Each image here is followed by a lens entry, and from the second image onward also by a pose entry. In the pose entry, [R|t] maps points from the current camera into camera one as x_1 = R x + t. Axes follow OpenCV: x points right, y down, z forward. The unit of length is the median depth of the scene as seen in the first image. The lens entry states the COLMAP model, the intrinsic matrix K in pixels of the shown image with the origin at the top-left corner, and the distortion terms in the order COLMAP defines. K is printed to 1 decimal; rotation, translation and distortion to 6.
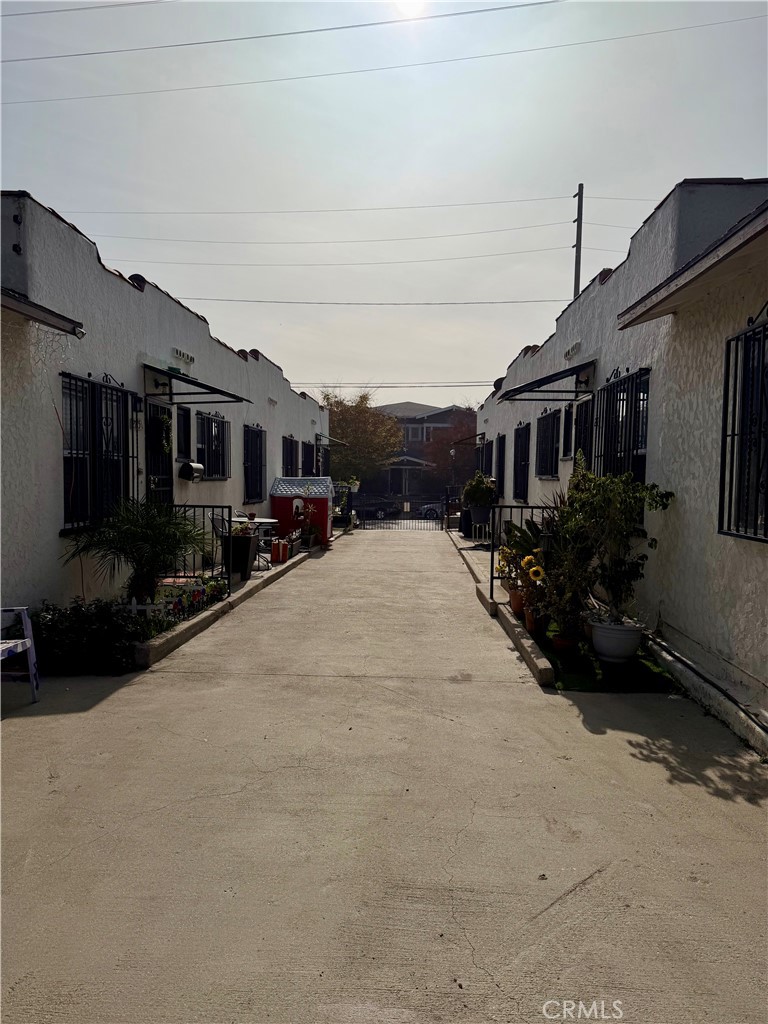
lens RADIAL K [[714.0, 0, 386.3], [0, 714.0, 506.0], [0, 0, 1]] dist [0.105170, -0.170684]
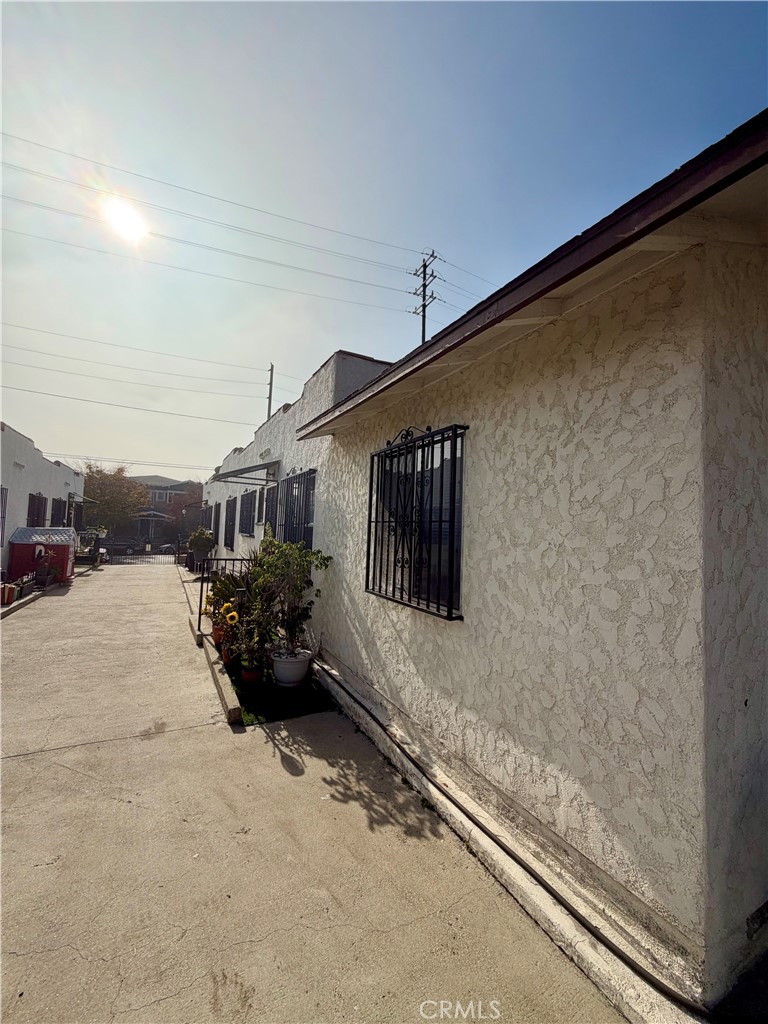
lens RADIAL K [[405.2, 0, 384.7], [0, 405.2, 517.4], [0, 0, 1]] dist [0.000418, 0.000029]
pose [[0.856525, 0.038824, 0.514644, 0.049594], [-0.005826, 0.997830, -0.065578, -0.031358], [-0.516073, 0.053171, 0.854893, 0.180175]]
